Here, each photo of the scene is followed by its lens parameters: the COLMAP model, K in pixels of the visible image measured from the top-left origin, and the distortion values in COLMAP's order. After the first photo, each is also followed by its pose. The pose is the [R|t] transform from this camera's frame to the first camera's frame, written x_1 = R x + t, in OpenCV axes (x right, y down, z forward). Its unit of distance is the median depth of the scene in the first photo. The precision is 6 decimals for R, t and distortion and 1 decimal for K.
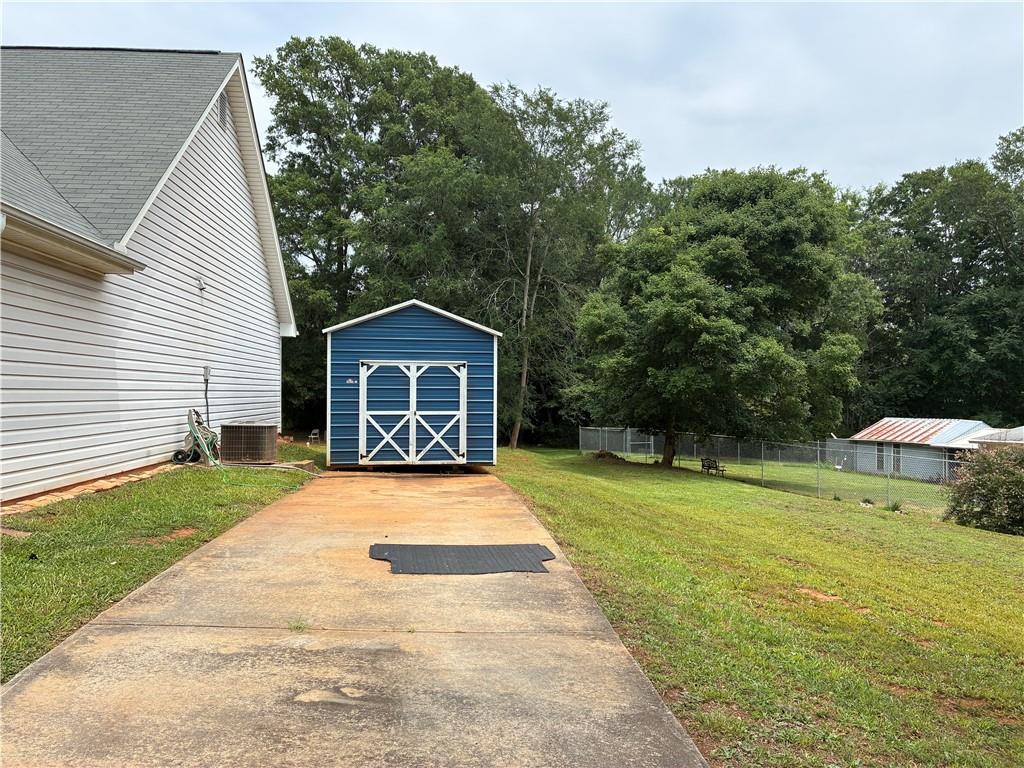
lens RADIAL K [[770.7, 0, 513.2], [0, 770.7, 388.2], [0, 0, 1]] dist [0.036212, -0.066814]
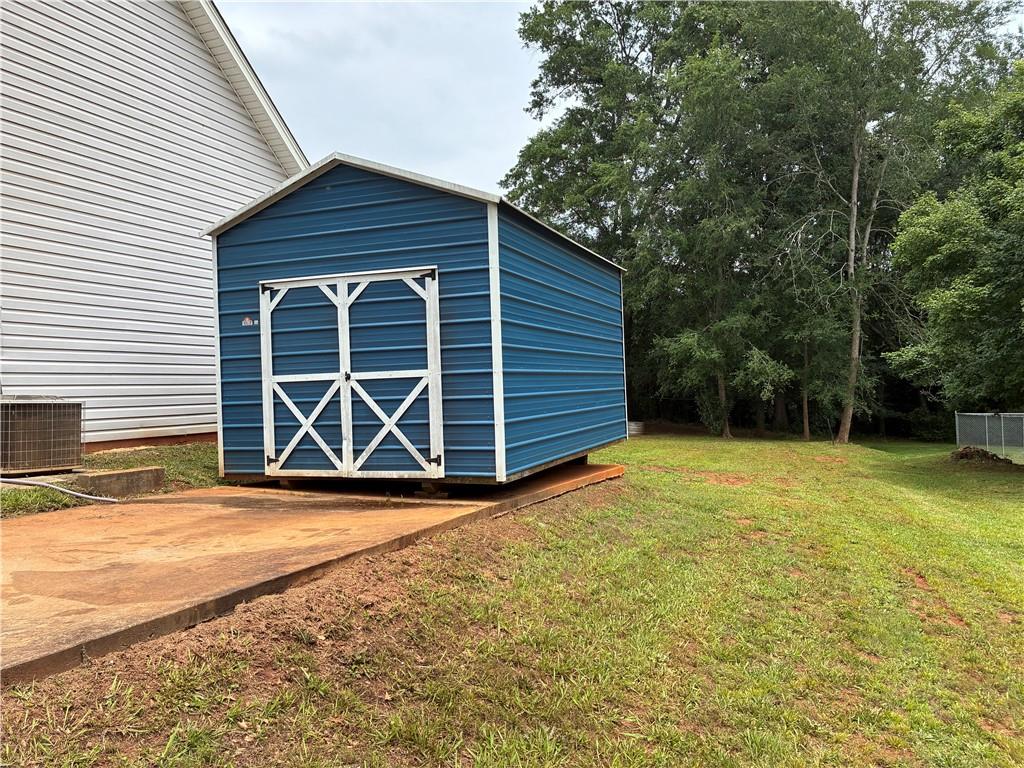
lens RADIAL K [[770.7, 0, 494.5], [0, 770.7, 376.3], [0, 0, 1]] dist [0.036212, -0.066814]
pose [[0.874989, -0.036708, -0.482750, 0.201328], [0.034504, 0.999314, -0.013448, 0.042253], [0.482912, -0.004890, 0.875655, 0.599187]]
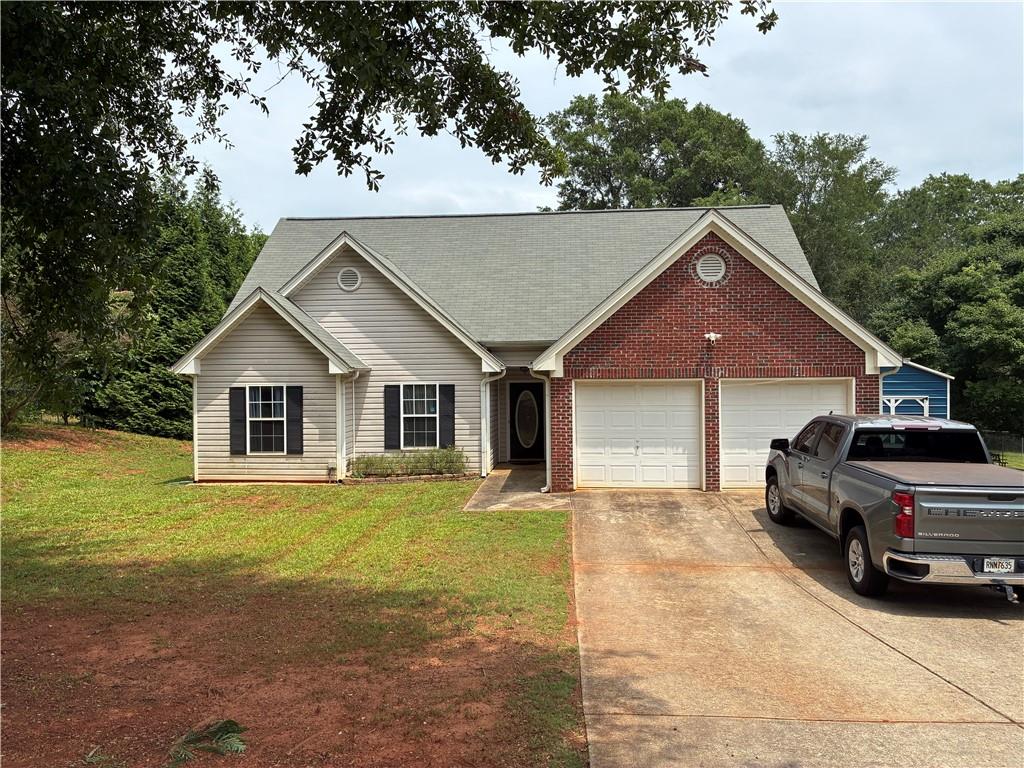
lens RADIAL K [[770.7, 0, 510.6], [0, 770.7, 377.6], [0, 0, 1]] dist [0.036212, -0.066814]
pose [[0.984511, -0.007525, -0.175163, -0.606428], [0.009105, 0.999925, 0.008220, -0.091503], [0.175088, -0.009688, 0.984505, -0.651501]]
